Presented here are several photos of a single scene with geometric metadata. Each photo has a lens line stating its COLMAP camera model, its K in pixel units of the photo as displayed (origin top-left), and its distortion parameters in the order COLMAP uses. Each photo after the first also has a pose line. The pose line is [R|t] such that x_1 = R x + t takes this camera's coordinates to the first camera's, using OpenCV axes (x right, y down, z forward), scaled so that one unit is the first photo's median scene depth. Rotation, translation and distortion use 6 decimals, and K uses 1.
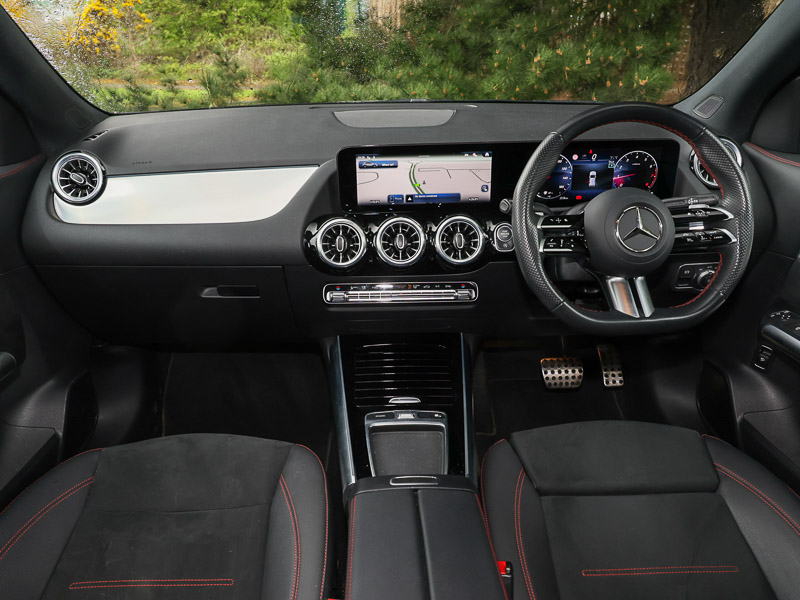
lens RADIAL K [[616.5, 0, 389.0], [0, 616.5, 300.5], [0, 0, 1]] dist [0.001019, 0.000922]
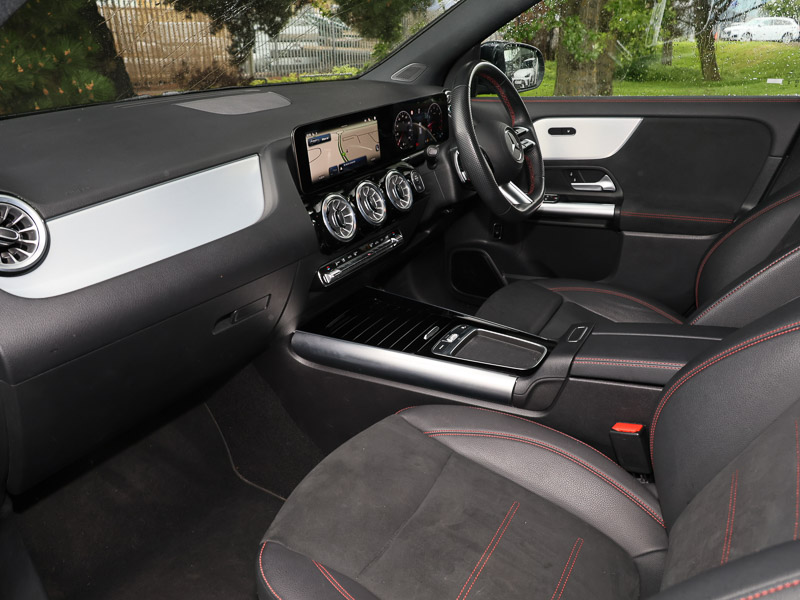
lens RADIAL K [[616.5, 0, 389.0], [0, 616.5, 300.5], [0, 0, 1]] dist [0.001019, 0.000922]
pose [[0.521340, -0.343660, 0.781091, -0.847233], [0.358375, 0.918867, 0.165080, -0.103698], [-0.774450, 0.193861, 0.602201, 0.349117]]
